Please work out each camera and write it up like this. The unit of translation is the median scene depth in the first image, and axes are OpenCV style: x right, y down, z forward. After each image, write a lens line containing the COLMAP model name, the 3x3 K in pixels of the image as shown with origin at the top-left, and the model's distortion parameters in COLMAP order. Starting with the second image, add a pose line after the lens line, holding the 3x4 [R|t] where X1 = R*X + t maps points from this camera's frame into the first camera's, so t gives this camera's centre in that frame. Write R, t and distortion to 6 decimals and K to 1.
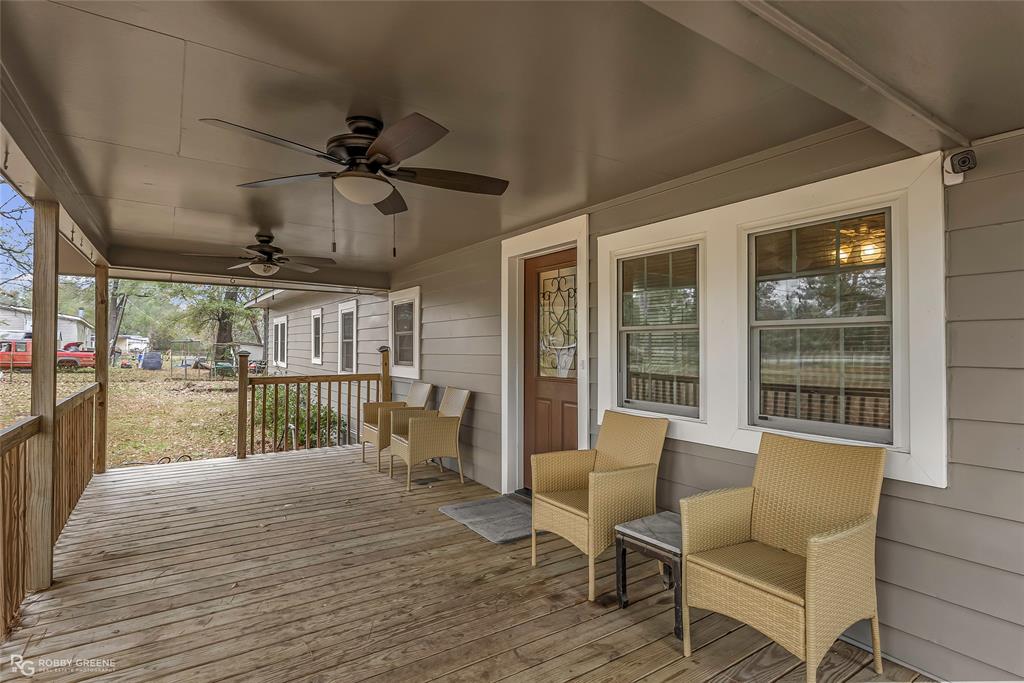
lens RADIAL K [[520.5, 0, 512.4], [0, 520.5, 342.5], [0, 0, 1]] dist [-0.001617, 0.000439]
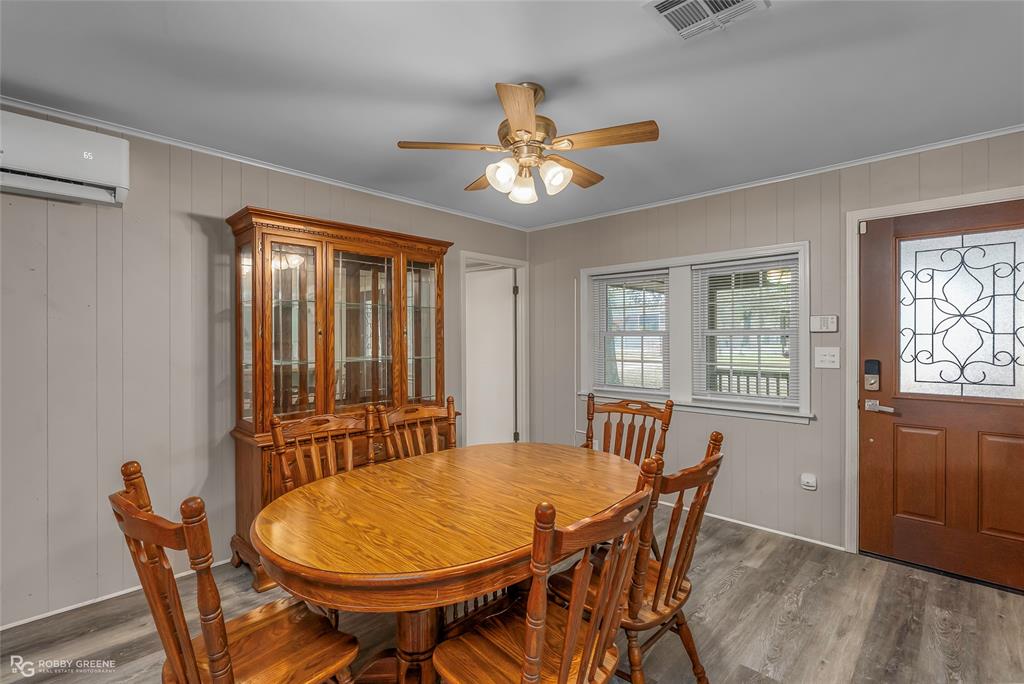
lens RADIAL K [[470.1, 0, 514.8], [0, 470.1, 340.3], [0, 0, 1]] dist [-0.002934, 0.000594]
pose [[0.977712, -0.001017, 0.209947, -0.614429], [-0.000084, 0.999986, 0.005238, -0.007880], [-0.209950, -0.005139, 0.977699, 0.530566]]
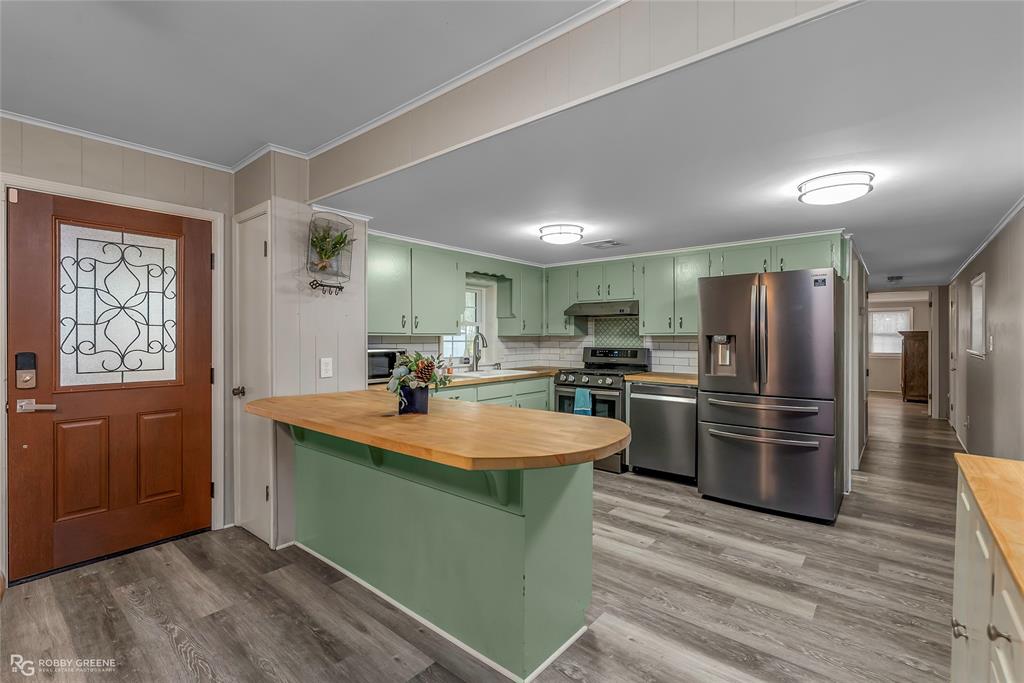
lens RADIAL K [[470.1, 0, 516.0], [0, 470.1, 339.3], [0, 0, 1]] dist [-0.002934, 0.000594]
pose [[-0.286384, -0.004674, 0.958103, -0.700409], [-0.004386, 0.999984, 0.003567, 0.002301], [-0.958105, -0.003180, -0.286400, 0.668830]]
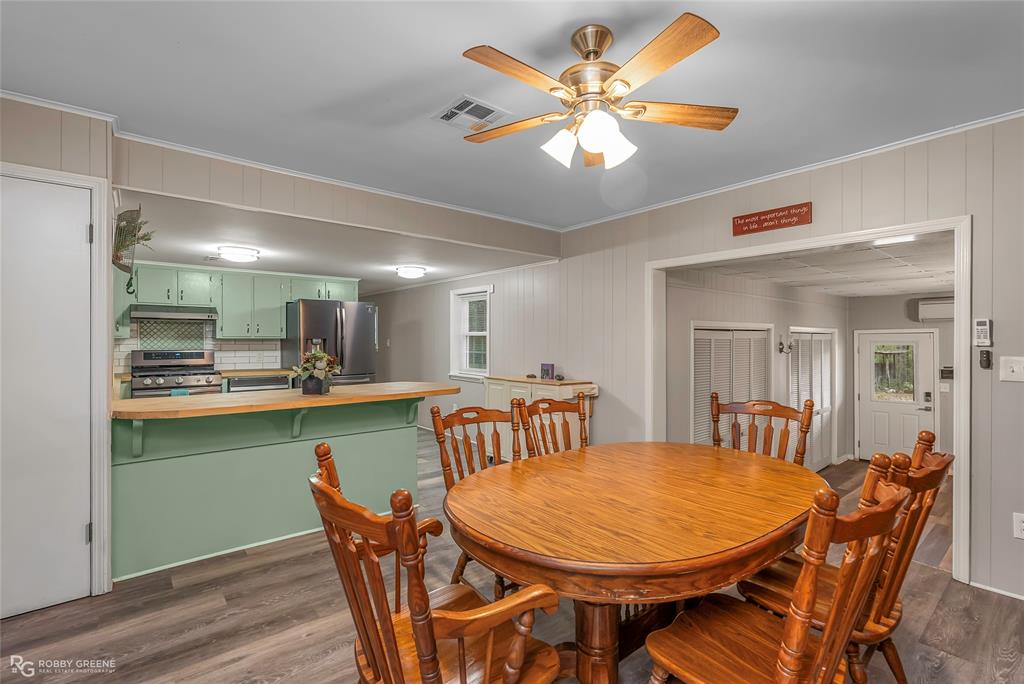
lens RADIAL K [[470.1, 0, 510.0], [0, 470.1, 342.2], [0, 0, 1]] dist [-0.002934, 0.000594]
pose [[-0.995563, -0.002140, -0.094074, -0.379218], [-0.002139, 0.999998, -0.000118, 0.004987], [0.094074, 0.000083, -0.995565, 1.445015]]
